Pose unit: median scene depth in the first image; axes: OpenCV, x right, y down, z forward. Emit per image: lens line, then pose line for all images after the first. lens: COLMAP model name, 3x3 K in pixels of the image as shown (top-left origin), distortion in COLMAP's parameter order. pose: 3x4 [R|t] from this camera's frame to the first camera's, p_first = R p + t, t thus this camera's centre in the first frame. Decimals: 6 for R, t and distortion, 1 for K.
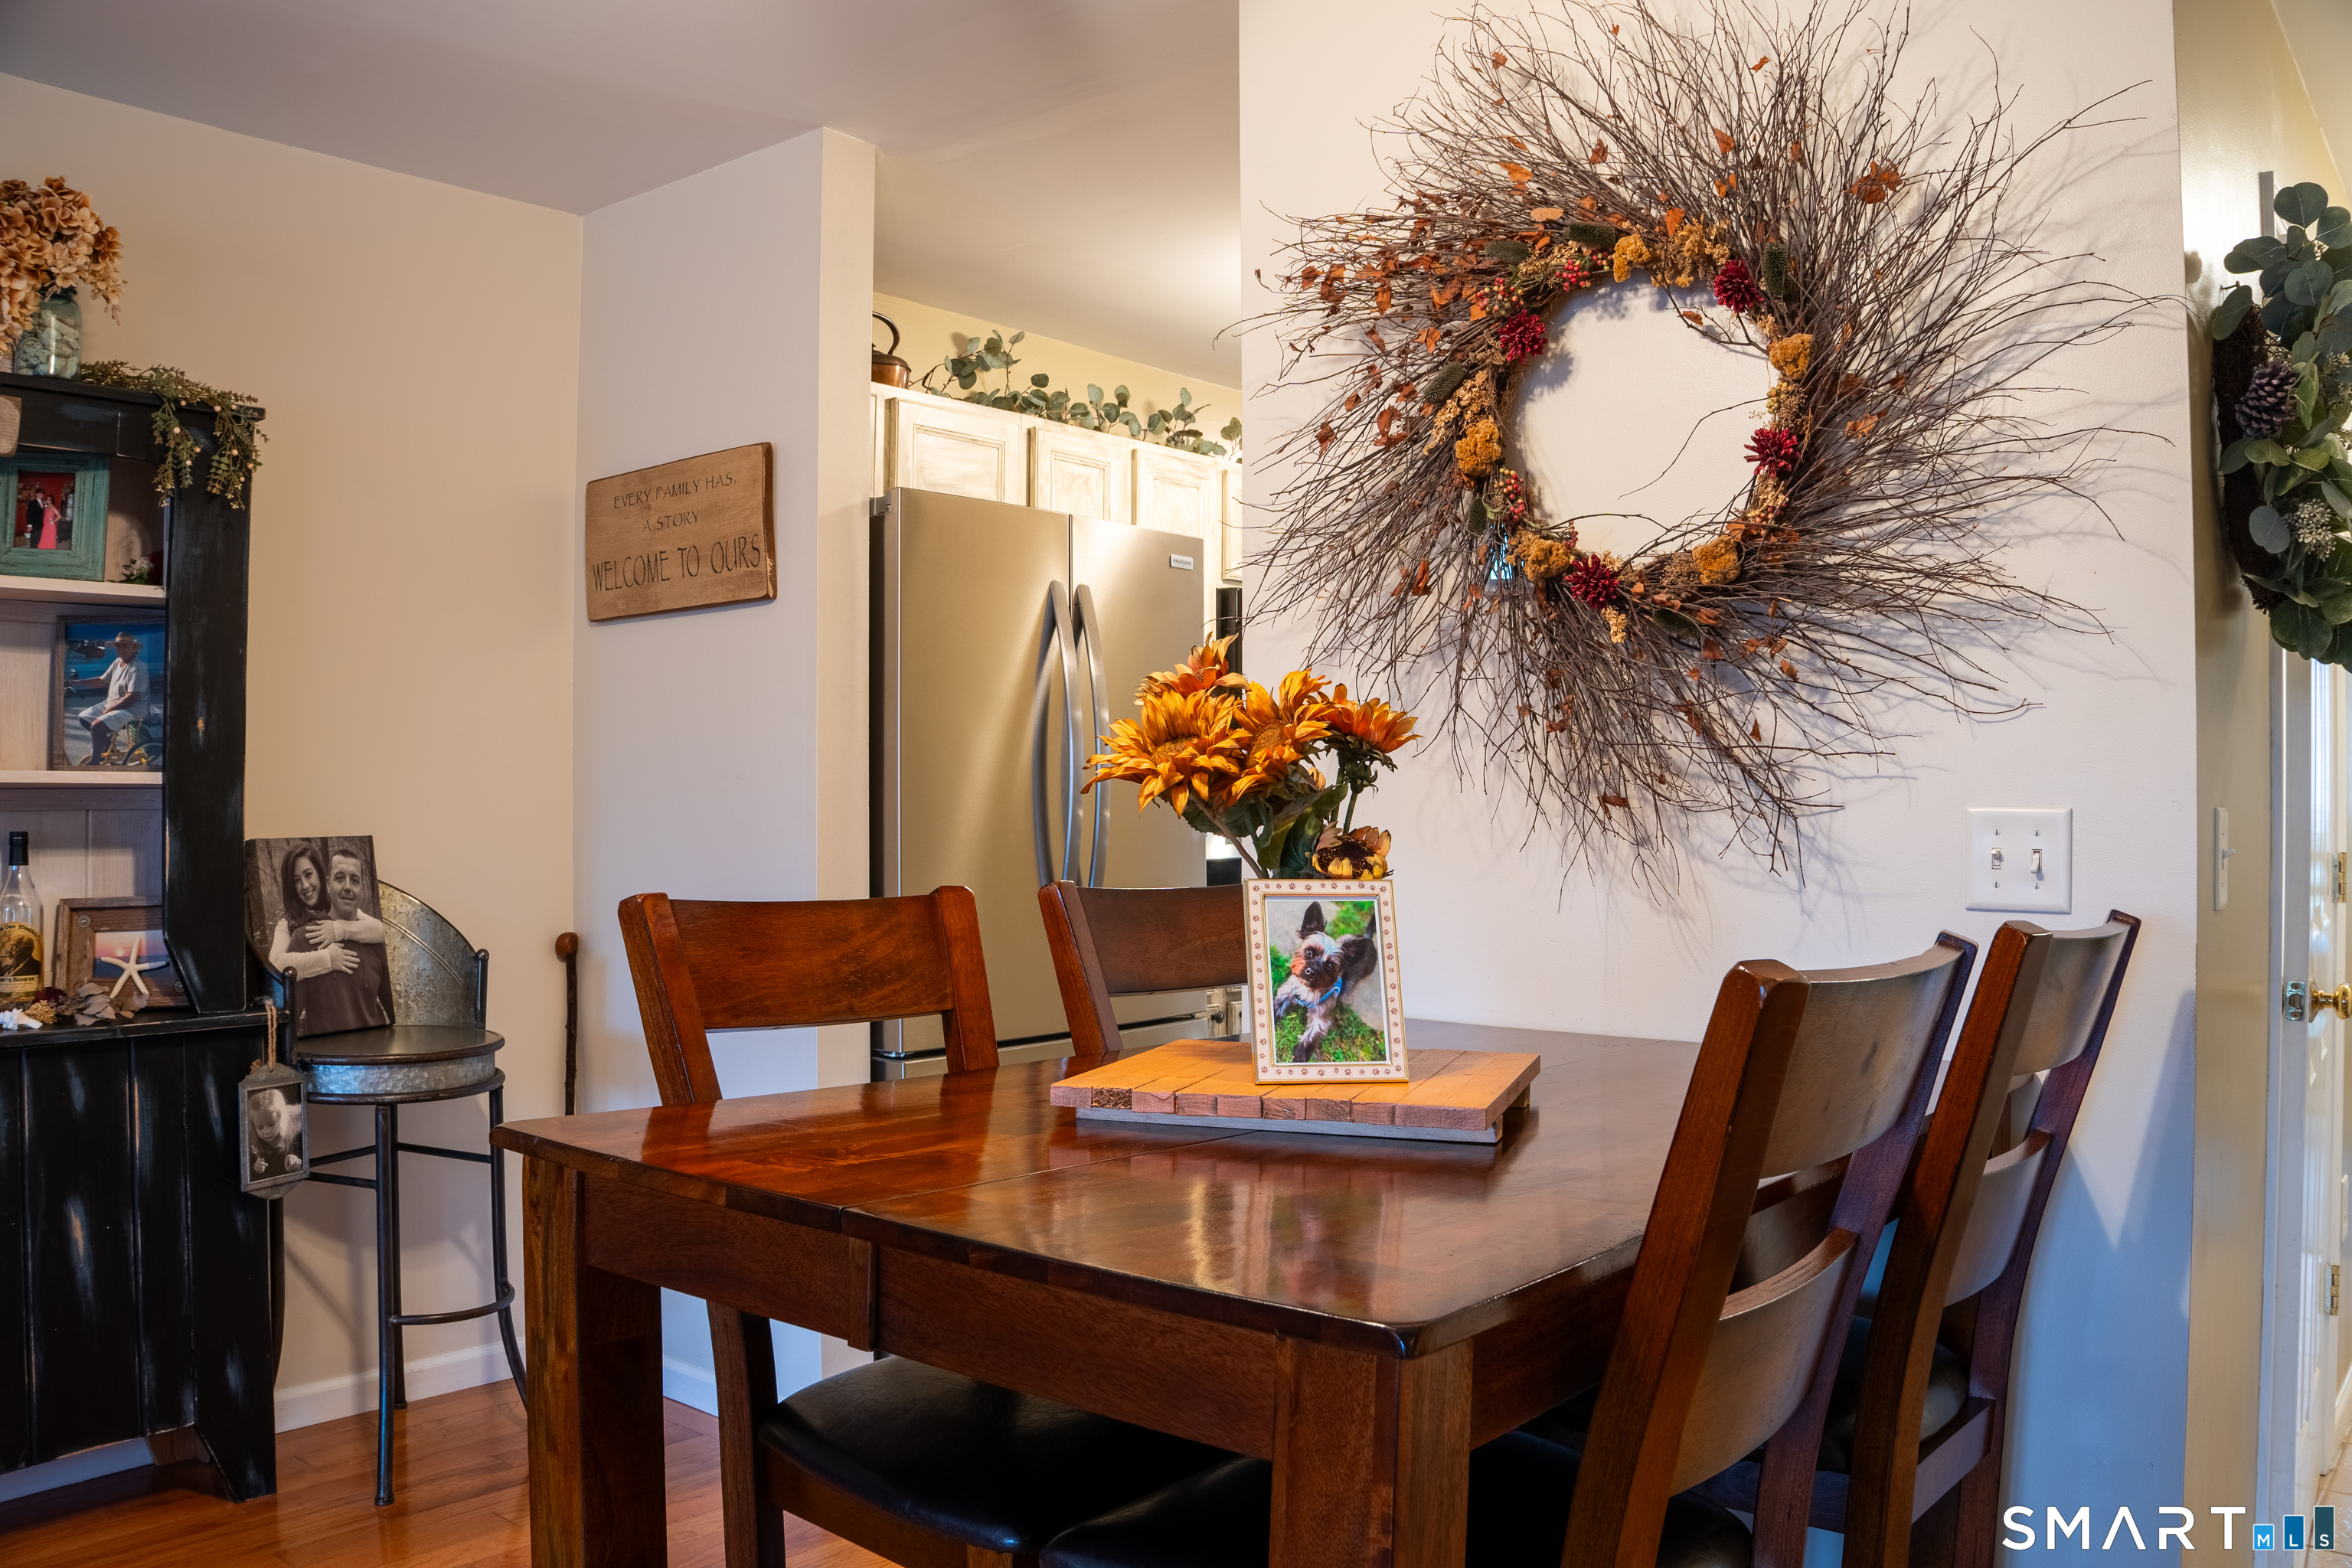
lens RADIAL K [[1912.7, 0, 1175.7], [0, 1912.7, 810.3], [0, 0, 1]] dist [-0.164314, 0.002590]
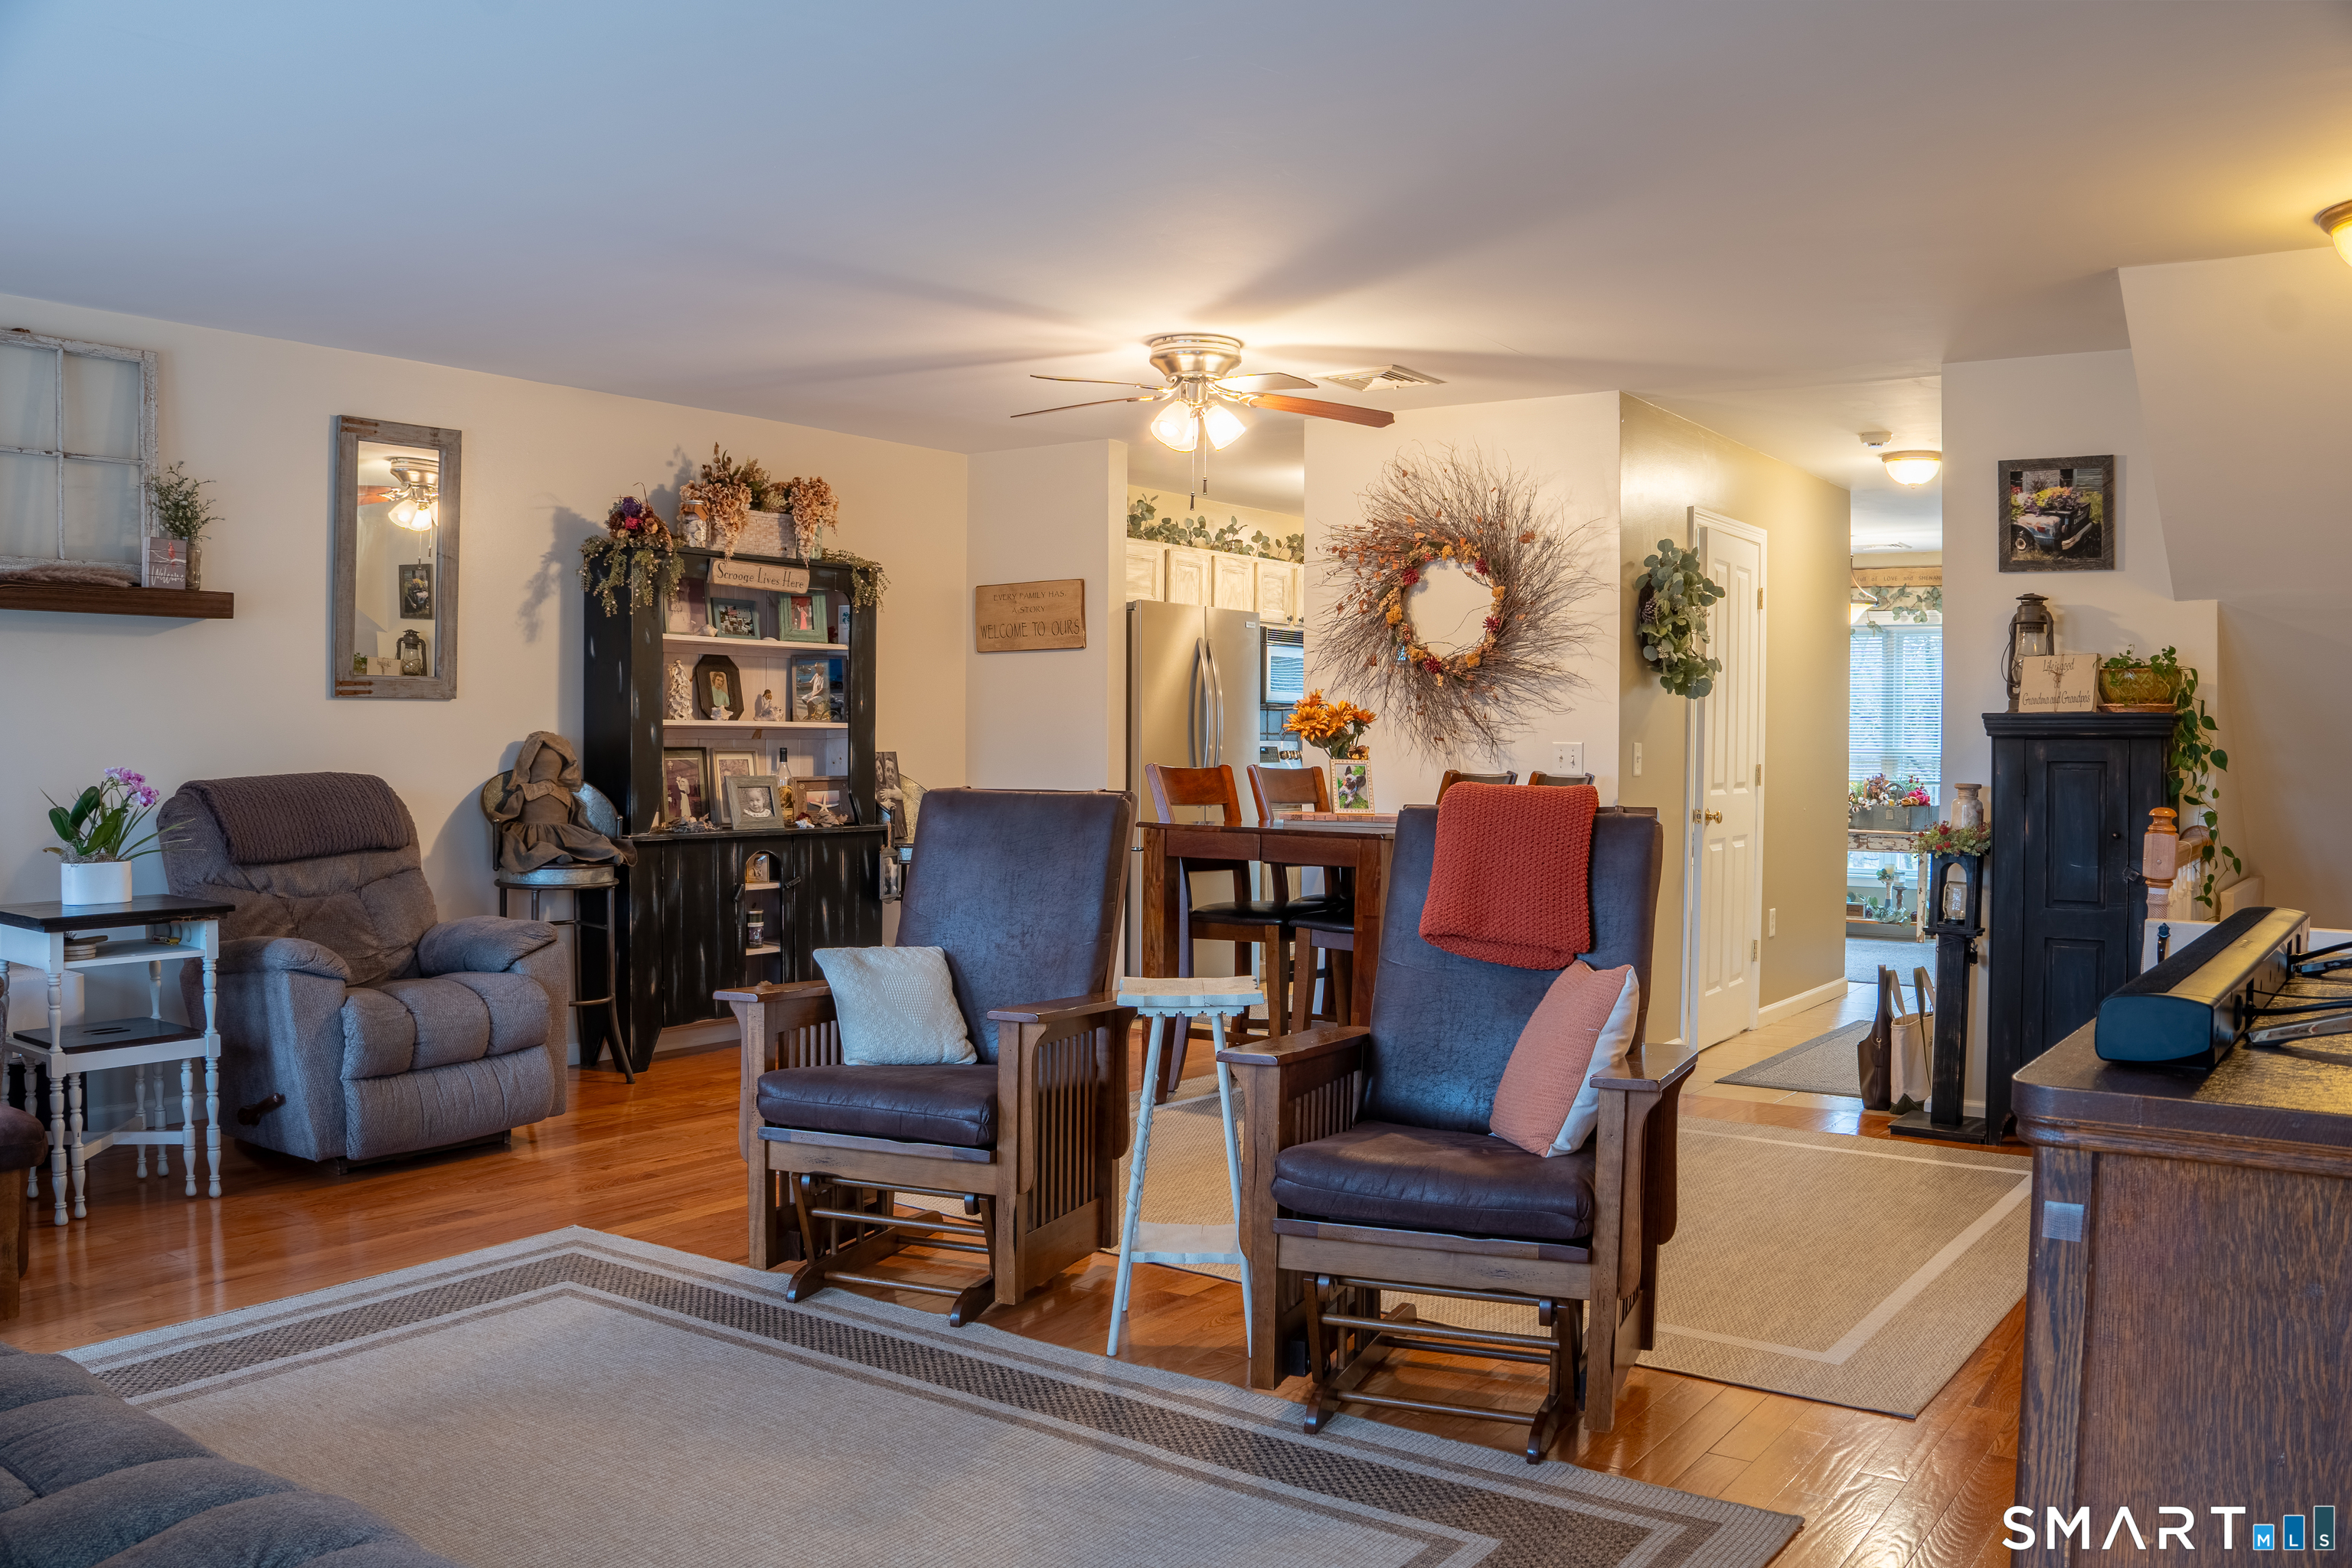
lens RADIAL K [[1912.7, 0, 1175.7], [0, 1912.7, 810.3], [0, 0, 1]] dist [-0.164314, 0.002590]
pose [[0.998633, 0.005653, 0.051970, -0.317599], [-0.007229, 0.999518, 0.030178, 0.018491], [-0.051774, -0.030513, 0.998193, -1.863104]]
